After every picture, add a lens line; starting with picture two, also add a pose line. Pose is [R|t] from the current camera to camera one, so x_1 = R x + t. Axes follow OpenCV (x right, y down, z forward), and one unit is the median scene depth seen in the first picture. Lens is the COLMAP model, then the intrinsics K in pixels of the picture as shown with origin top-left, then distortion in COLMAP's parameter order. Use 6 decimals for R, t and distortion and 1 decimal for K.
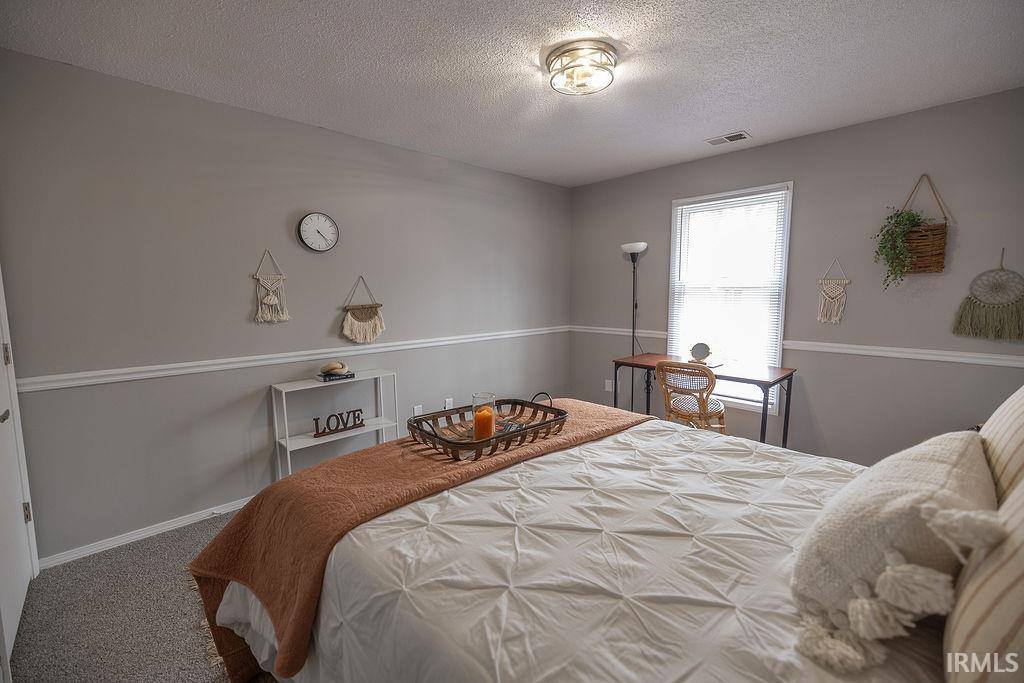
lens RADIAL K [[441.2, 0, 507.8], [0, 441.2, 338.5], [0, 0, 1]] dist [0.012125, -0.000416]
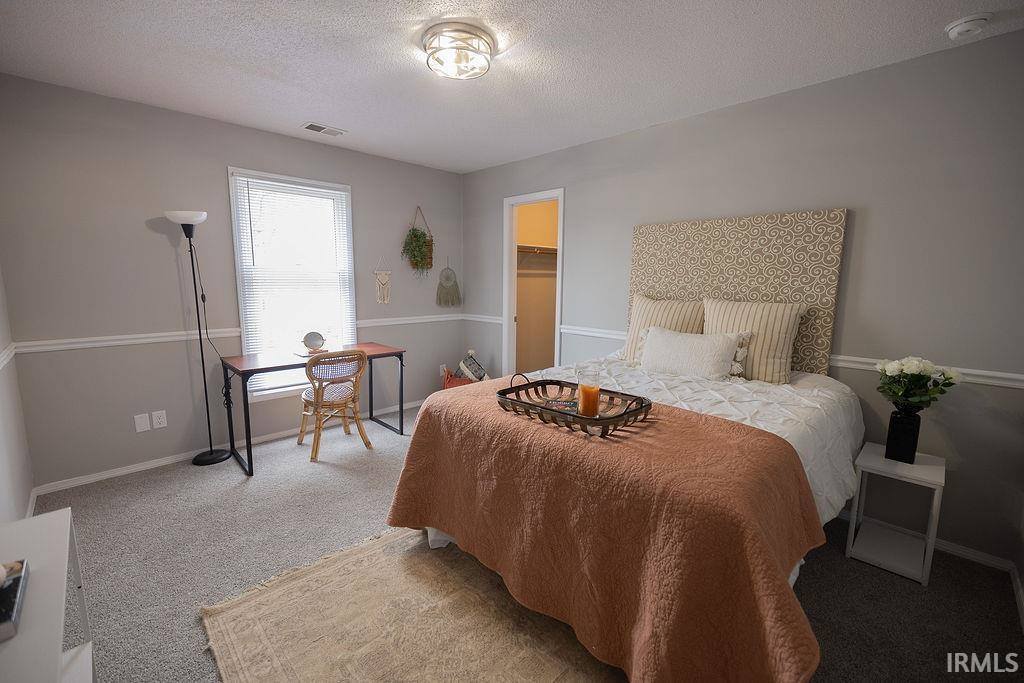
lens RADIAL K [[441.2, 0, 507.8], [0, 441.2, 338.5], [0, 0, 1]] dist [0.012125, -0.000416]
pose [[-0.038190, -0.129424, 0.990854, -0.584190], [0.104031, 0.985674, 0.132757, -0.063918], [-0.993841, 0.108150, -0.024179, 0.635232]]
